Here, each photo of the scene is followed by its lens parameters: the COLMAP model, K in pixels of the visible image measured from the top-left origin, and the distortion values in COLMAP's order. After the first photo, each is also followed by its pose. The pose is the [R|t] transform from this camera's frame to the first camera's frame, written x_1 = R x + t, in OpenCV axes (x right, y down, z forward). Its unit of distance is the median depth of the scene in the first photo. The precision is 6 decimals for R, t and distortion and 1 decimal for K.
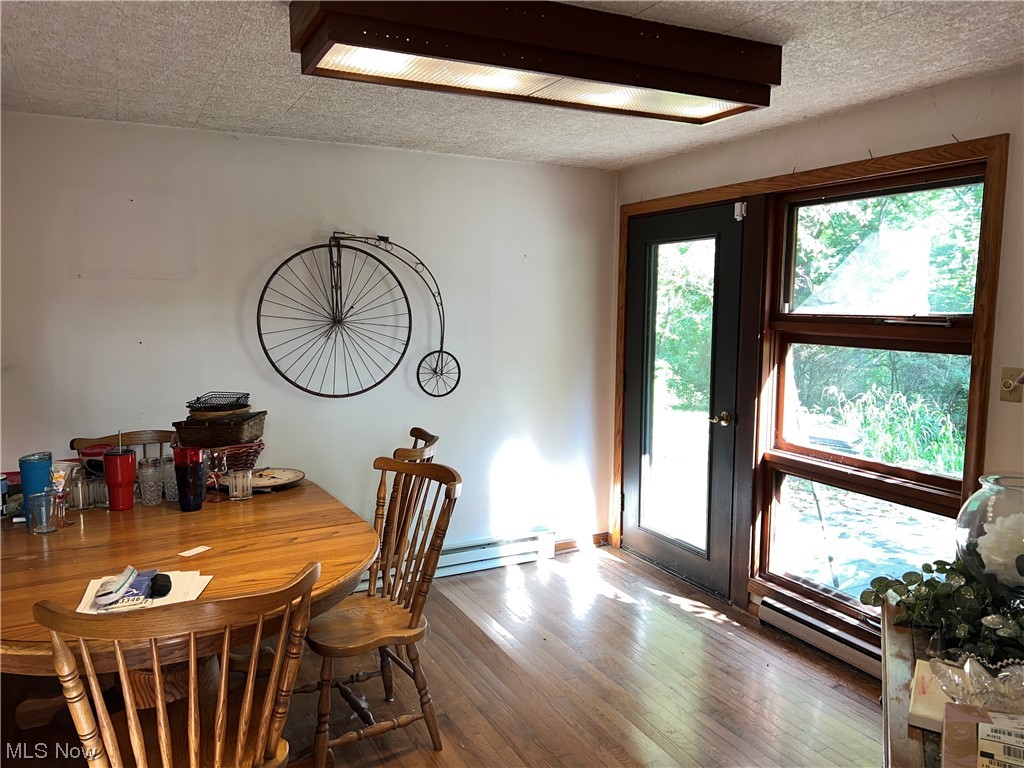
lens RADIAL K [[768.1, 0, 511.7], [0, 768.1, 381.9], [0, 0, 1]] dist [0.060412, -0.065627]
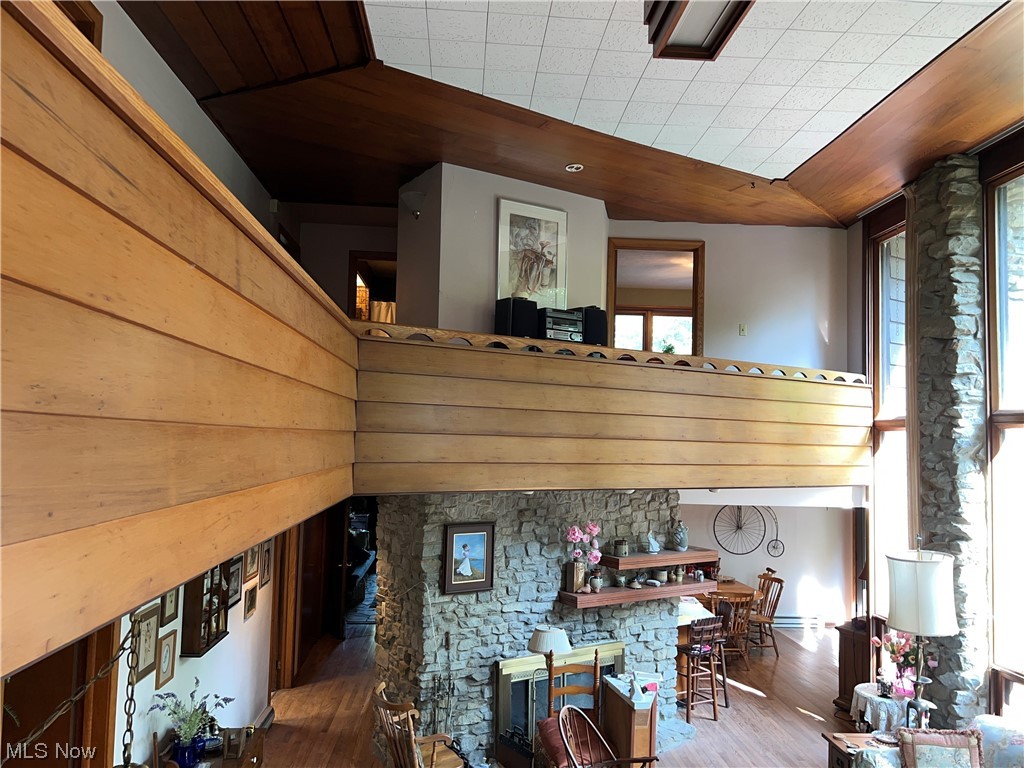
lens RADIAL K [[768.1, 0, 516.5], [0, 768.1, 393.2], [0, 0, 1]] dist [0.060412, -0.065627]
pose [[0.921593, -0.004637, -0.388131, 0.136271], [-0.062166, 0.985258, -0.159379, -0.062579], [0.383148, 0.171011, 0.907719, -2.095127]]
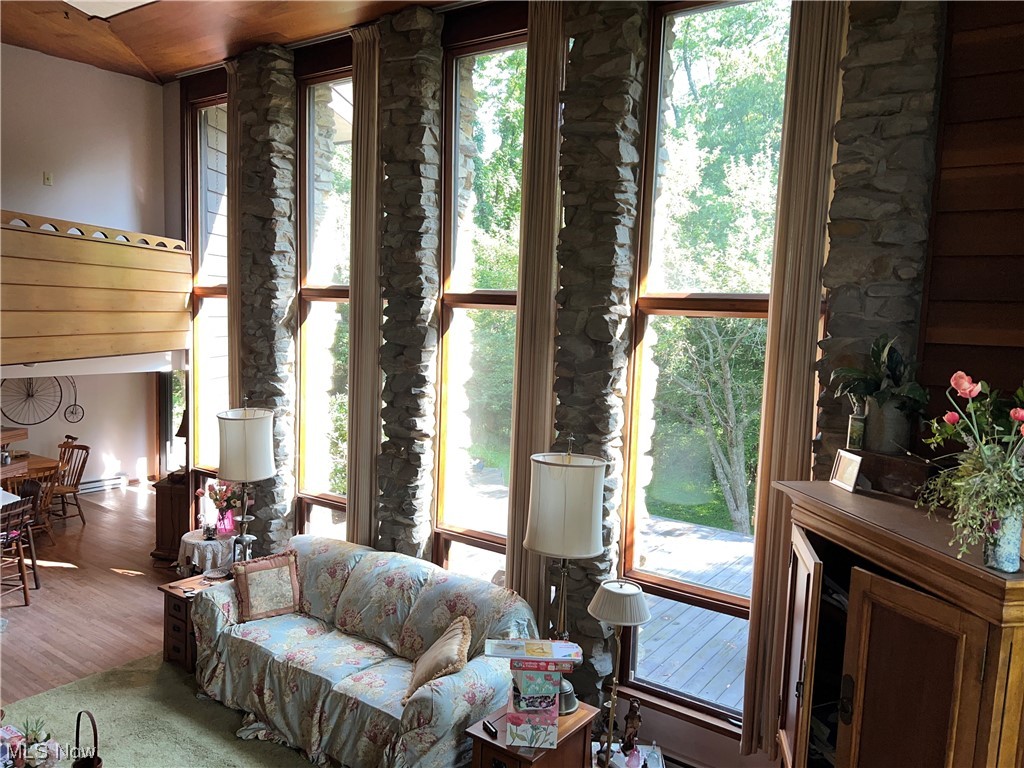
lens RADIAL K [[768.1, 0, 522.3], [0, 768.1, 384.1], [0, 0, 1]] dist [0.060412, -0.065627]
pose [[0.887327, -0.016634, 0.460840, 0.038687], [0.018193, 0.999834, 0.001059, -0.092888], [-0.460781, 0.007445, 0.887483, -2.150532]]
